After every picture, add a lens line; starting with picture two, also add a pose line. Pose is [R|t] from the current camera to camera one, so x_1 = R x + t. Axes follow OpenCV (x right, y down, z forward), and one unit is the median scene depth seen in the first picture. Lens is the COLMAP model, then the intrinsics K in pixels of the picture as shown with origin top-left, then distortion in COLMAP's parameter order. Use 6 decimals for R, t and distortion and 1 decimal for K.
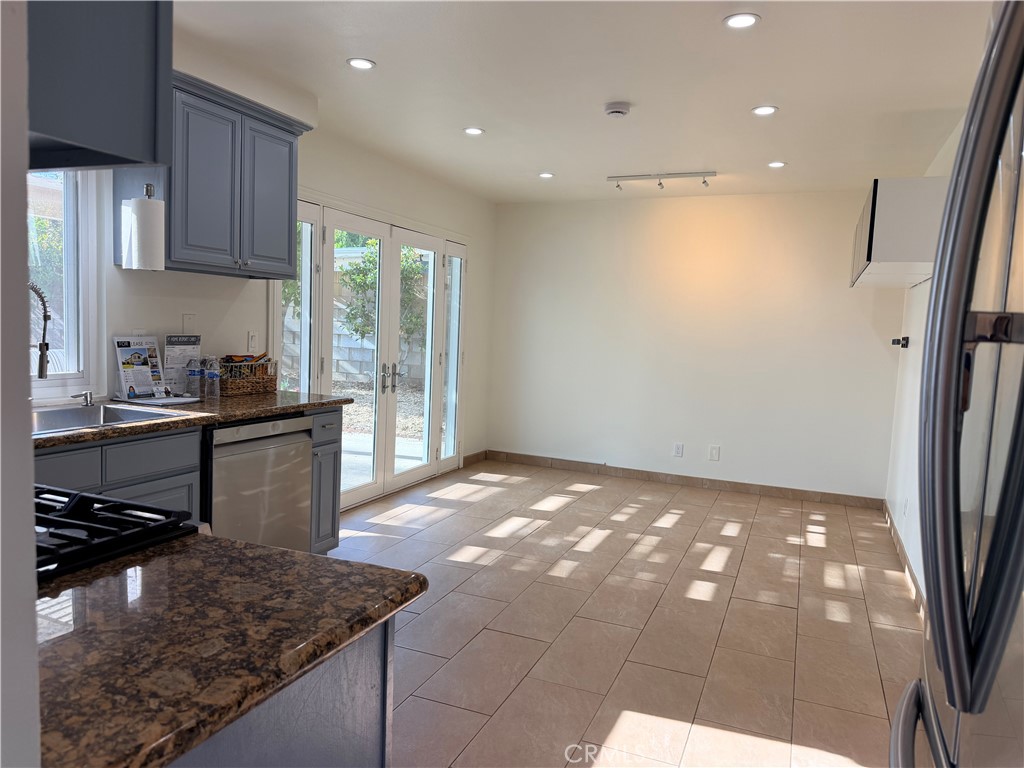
lens RADIAL K [[723.9, 0, 510.2], [0, 723.9, 382.1], [0, 0, 1]] dist [0.038060, -0.018413]
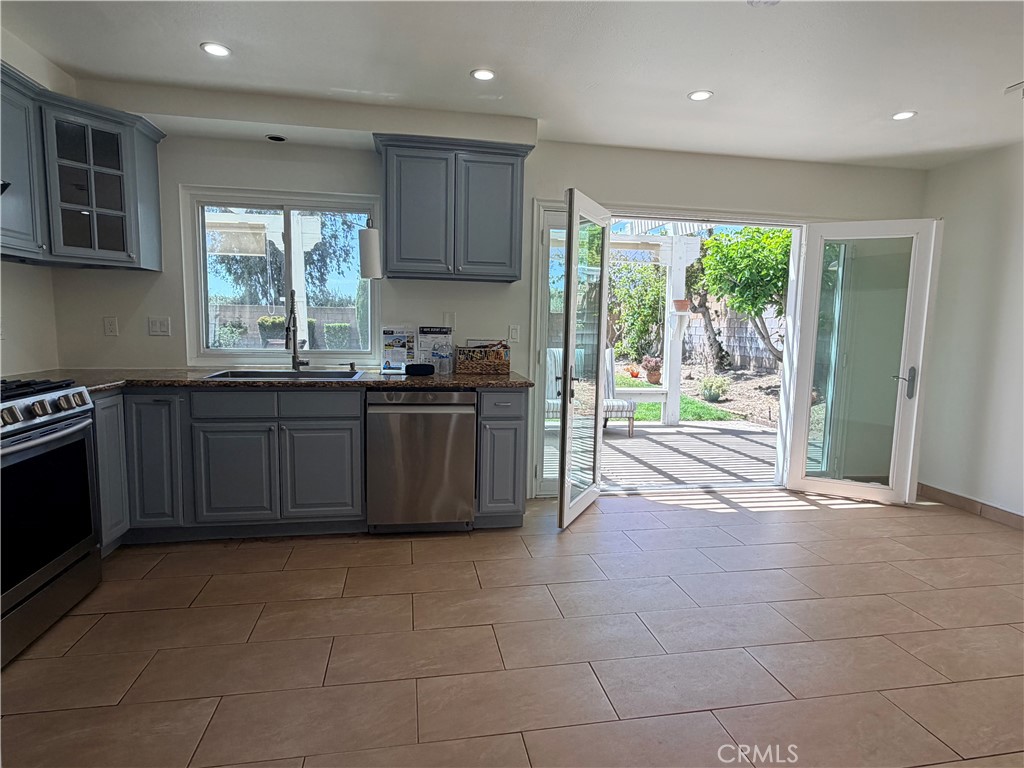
lens RADIAL K [[567.6, 0, 509.5], [0, 567.6, 382.5], [0, 0, 1]] dist [0.003331, 0.000632]
pose [[0.548220, 0.059573, -0.834209, 0.528251], [-0.070031, 0.997227, 0.025192, 0.002776], [0.833397, 0.044610, 0.550872, 0.546750]]
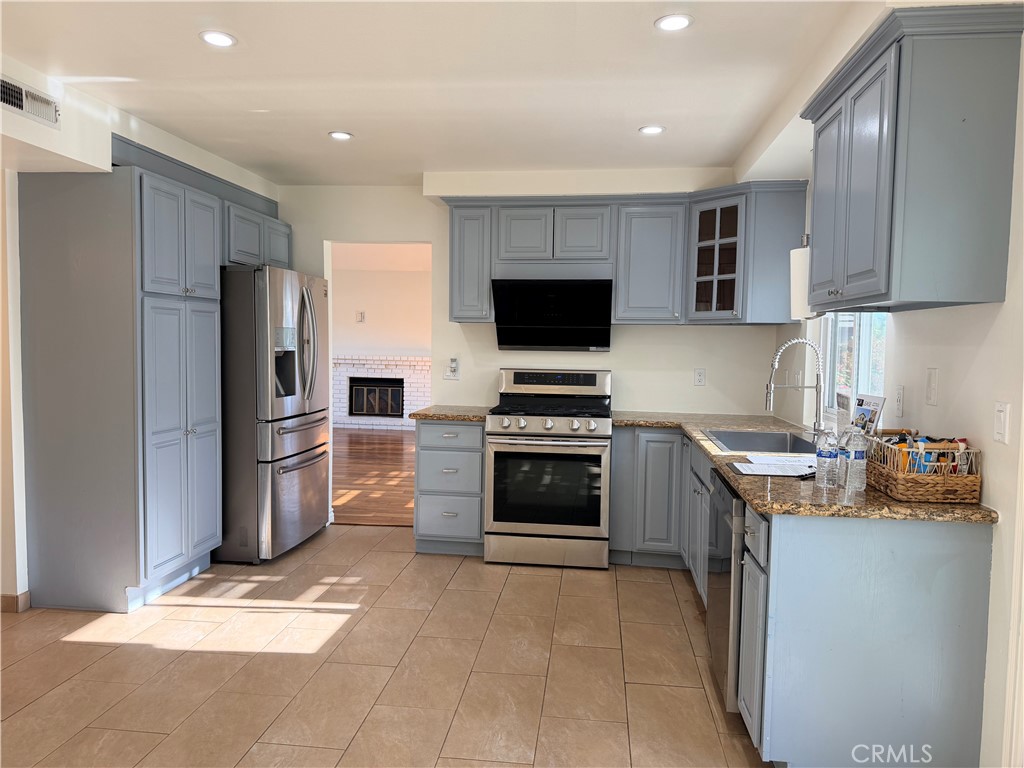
lens RADIAL K [[723.9, 0, 510.1], [0, 723.9, 386.4], [0, 0, 1]] dist [0.038060, -0.018413]
pose [[-0.960996, -0.039839, -0.273678, 0.139912], [-0.078091, 0.988391, 0.130328, -0.140129], [0.265309, 0.146616, -0.952951, 1.626640]]
